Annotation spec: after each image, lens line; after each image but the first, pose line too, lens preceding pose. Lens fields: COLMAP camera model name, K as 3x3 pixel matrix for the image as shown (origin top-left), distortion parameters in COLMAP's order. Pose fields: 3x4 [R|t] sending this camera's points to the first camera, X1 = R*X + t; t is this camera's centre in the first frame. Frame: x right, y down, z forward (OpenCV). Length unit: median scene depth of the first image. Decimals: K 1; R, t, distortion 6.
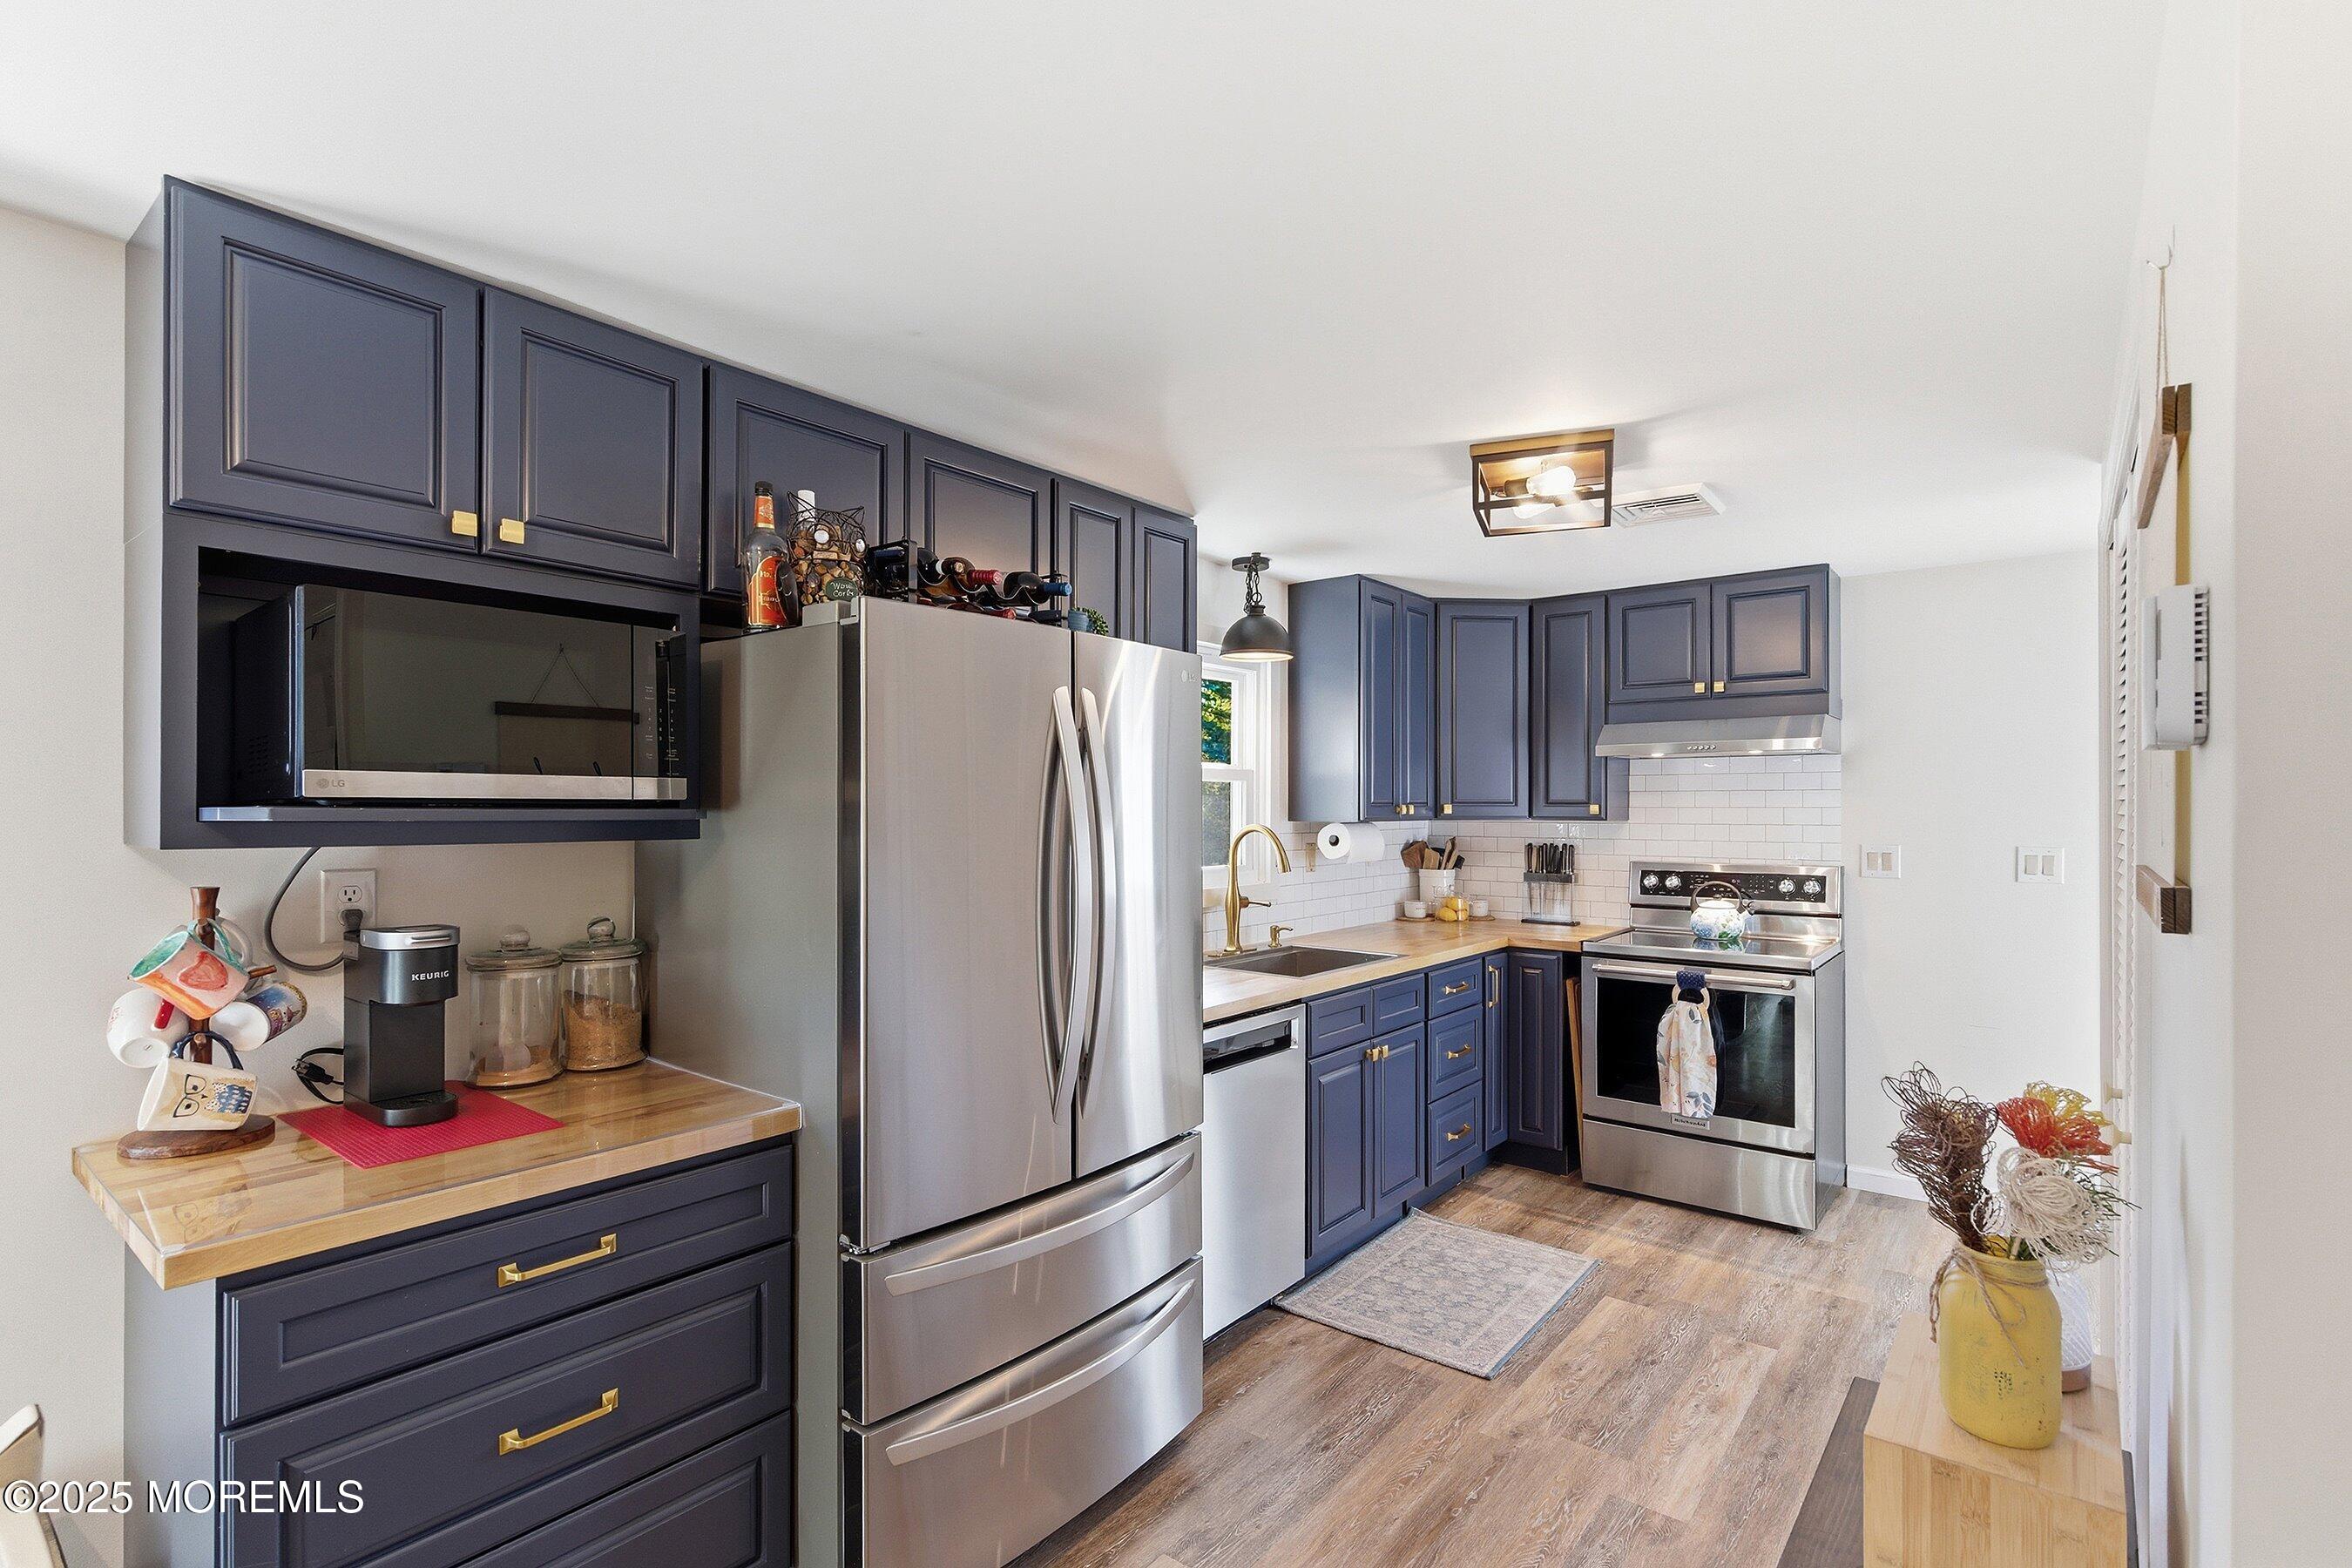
lens RADIAL K [[1078.7, 0, 1172.8], [0, 1078.7, 805.9], [0, 0, 1]] dist [0.005856, -0.001763]
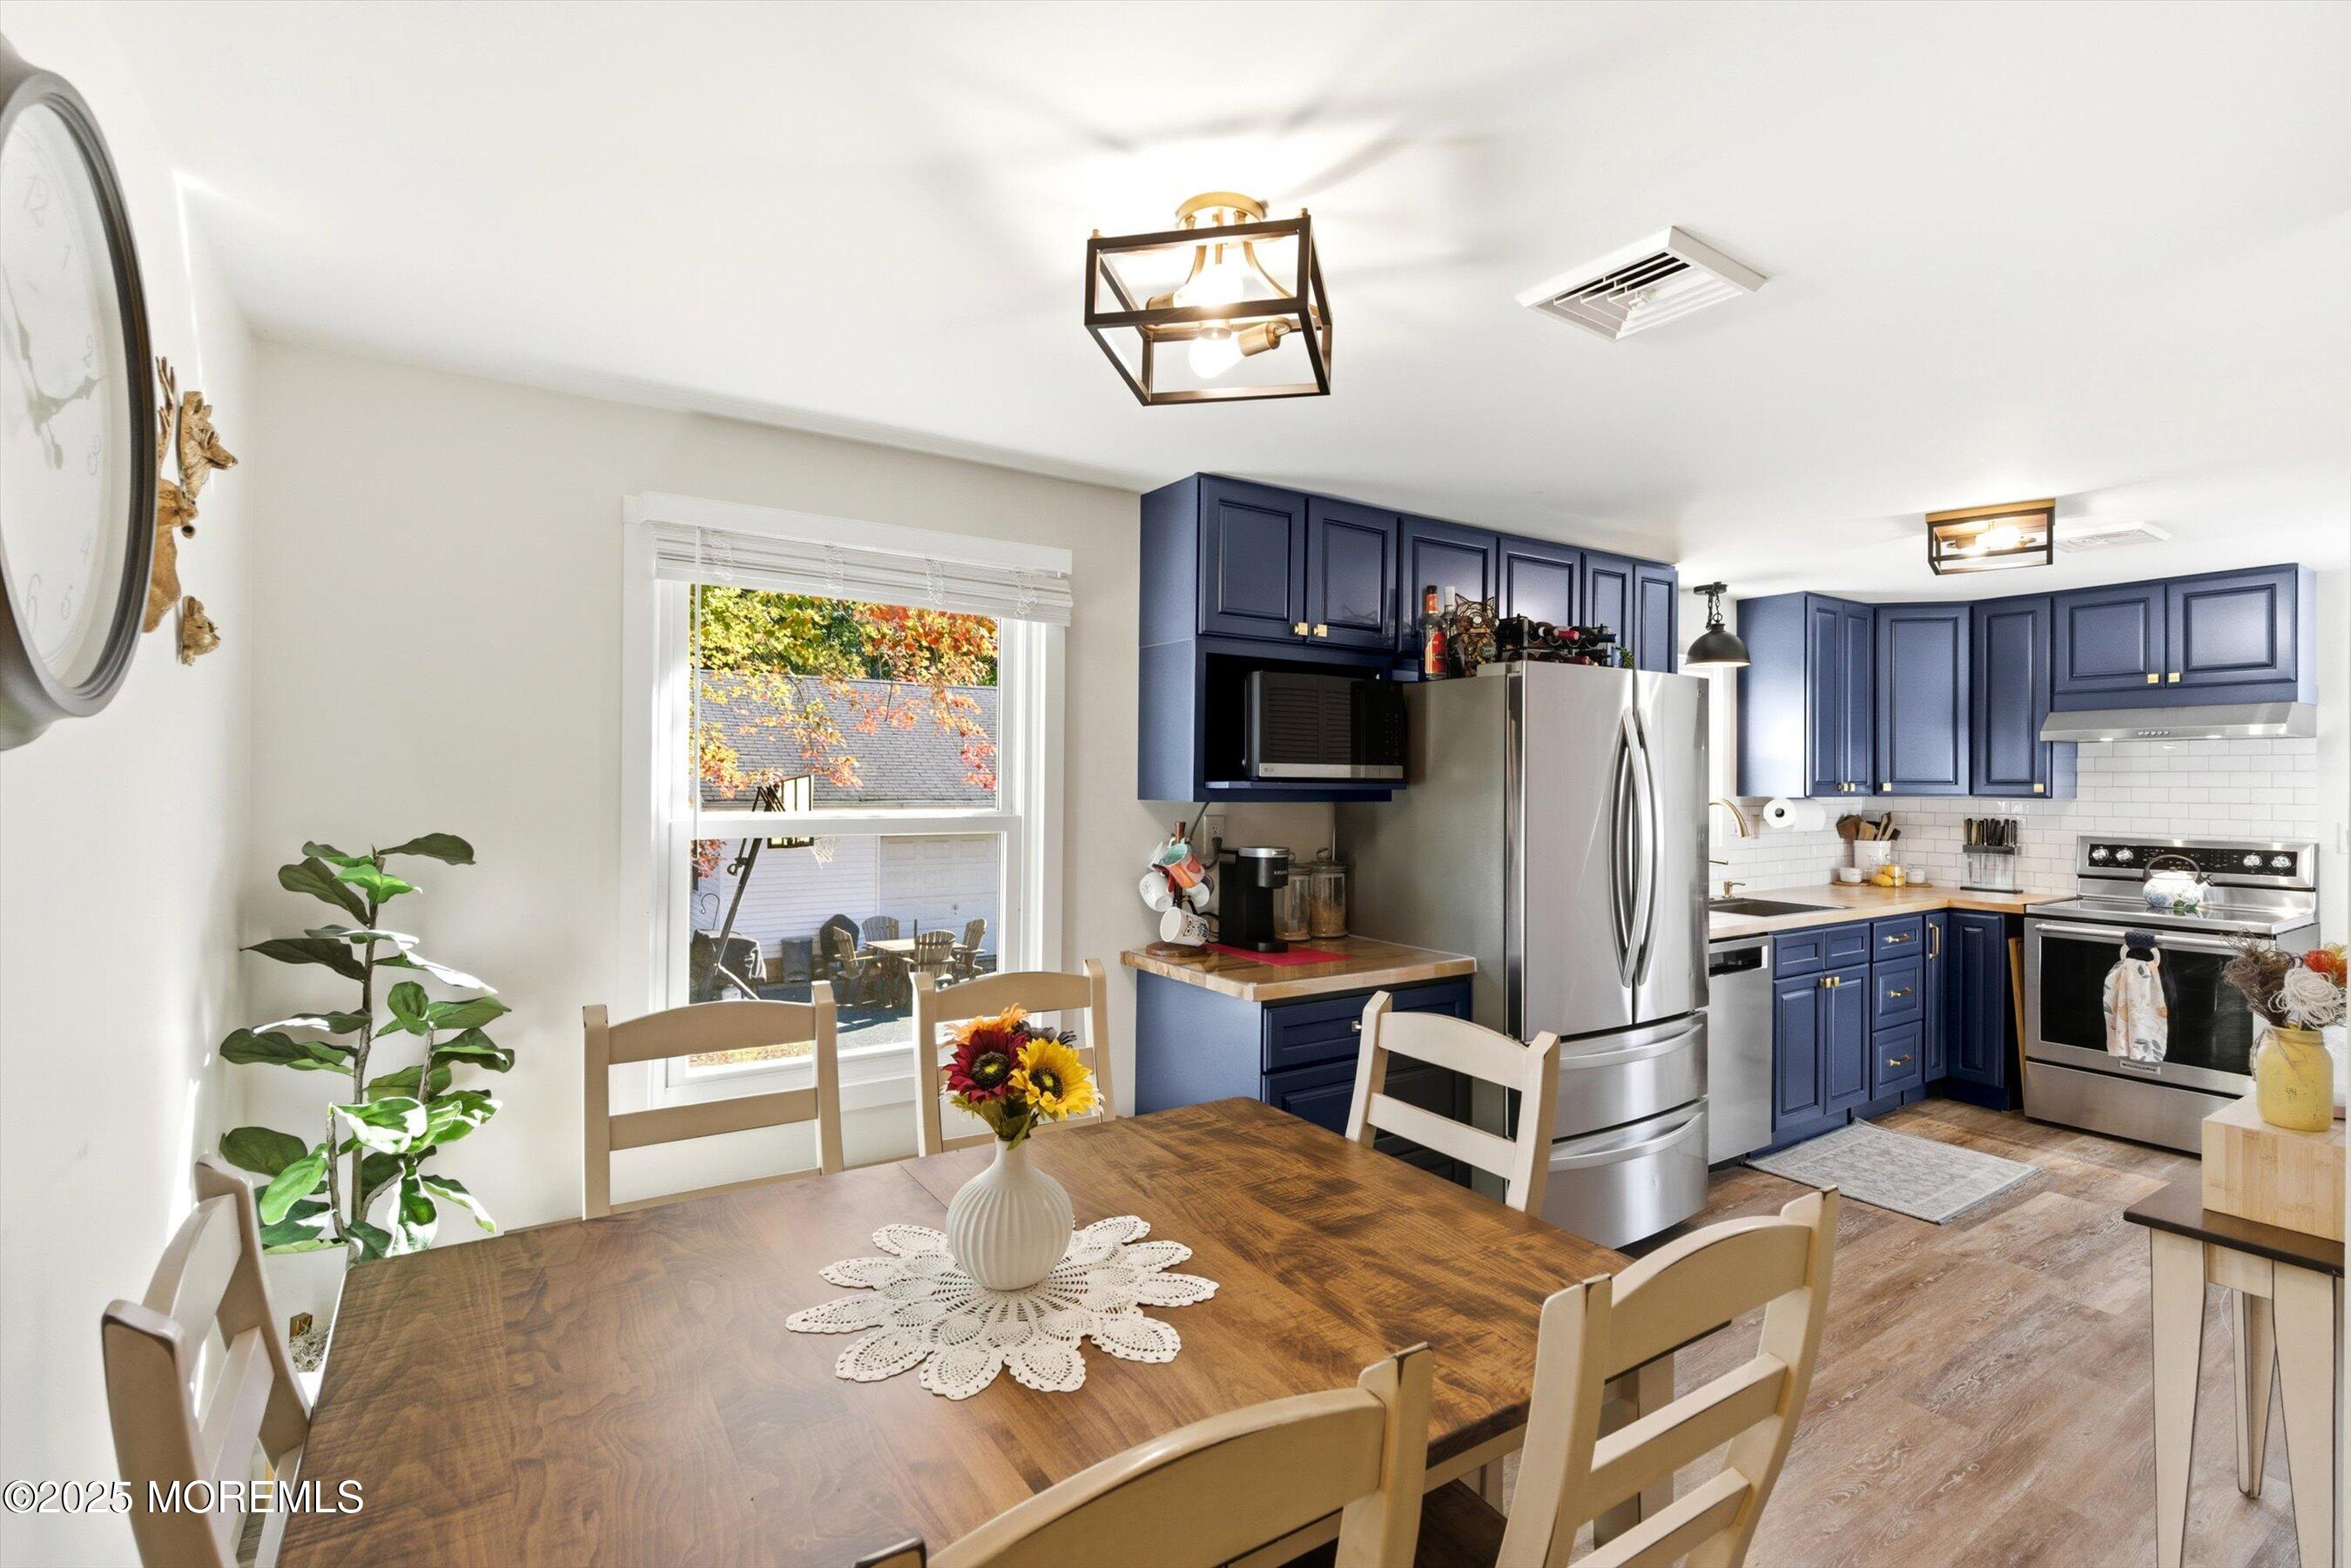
lens RADIAL K [[1078.2, 0, 1177.5], [0, 1078.2, 777.9], [0, 0, 1]] dist [0.005856, -0.001763]
pose [[0.954290, 0.004098, -0.298855, -0.143956], [-0.005100, 0.999984, -0.002572, -0.000001], [0.298840, 0.003978, 0.954295, -0.382755]]
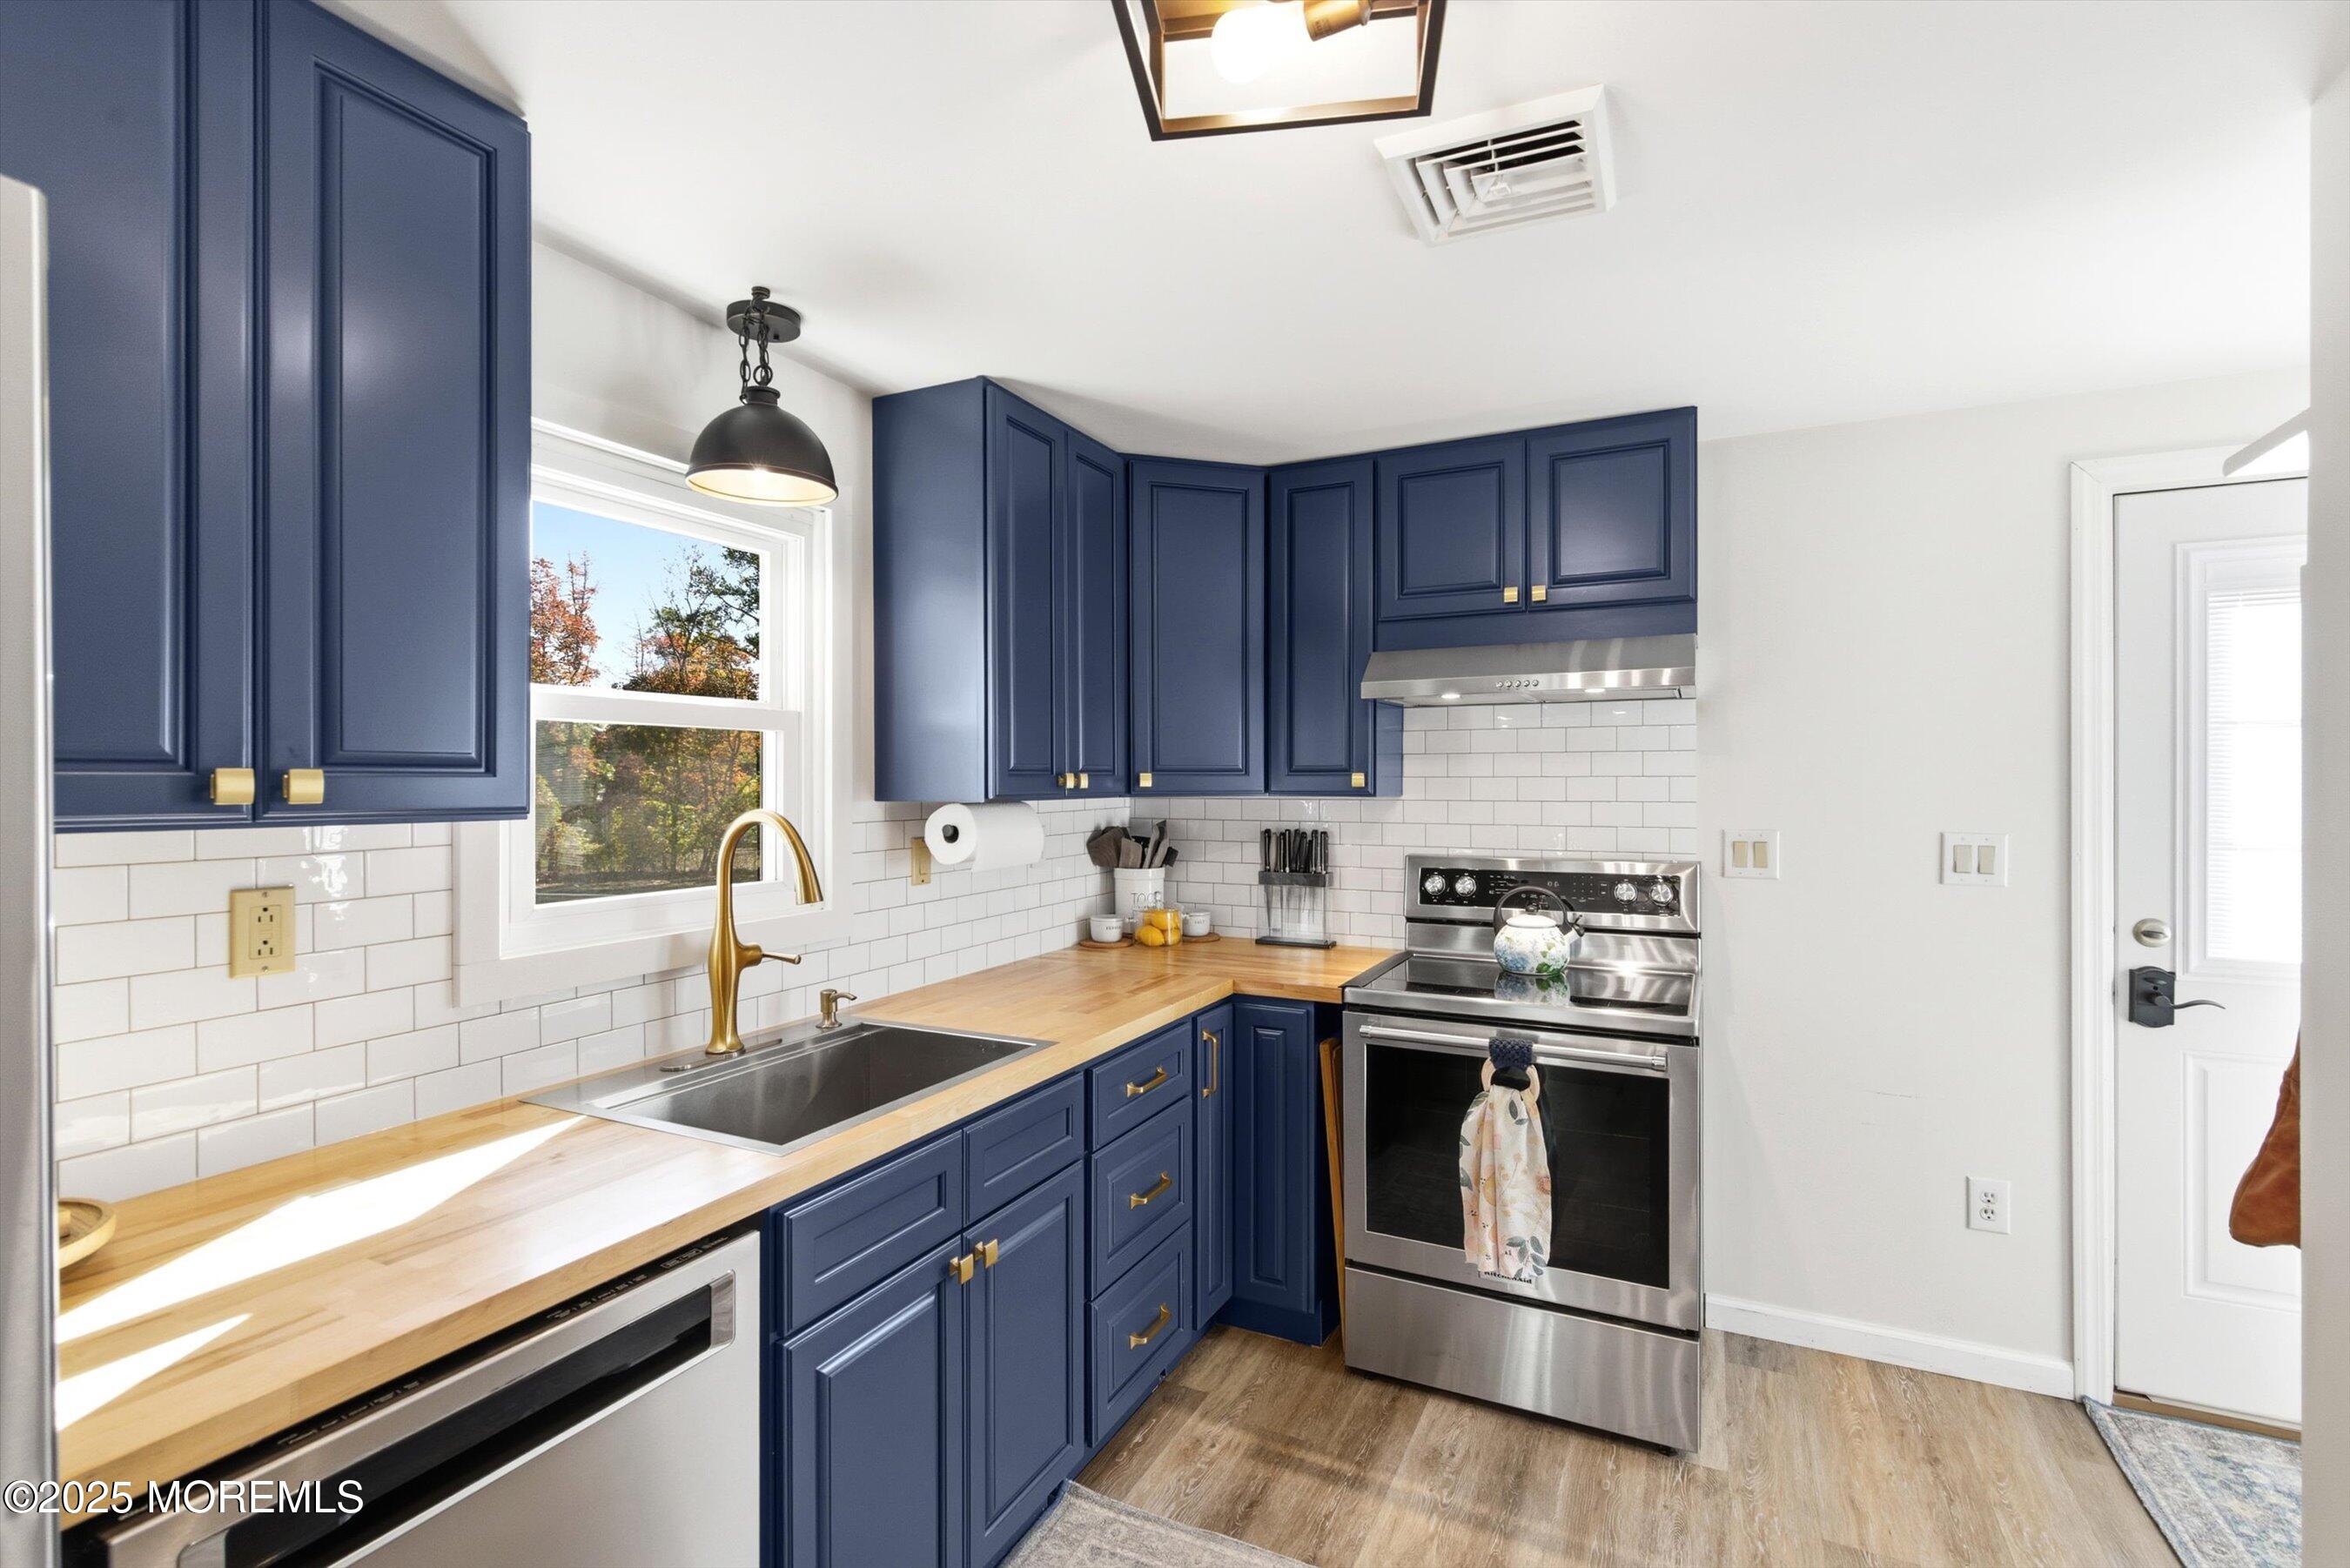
lens RADIAL K [[1077.7, 0, 1167.7], [0, 1077.7, 778.5], [0, 0, 1]] dist [0.005856, -0.001763]
pose [[0.975831, -0.001280, 0.218522, 0.151619], [0.001164, 0.999999, 0.000663, 0.002304], [-0.218523, -0.000392, 0.975832, 0.439146]]
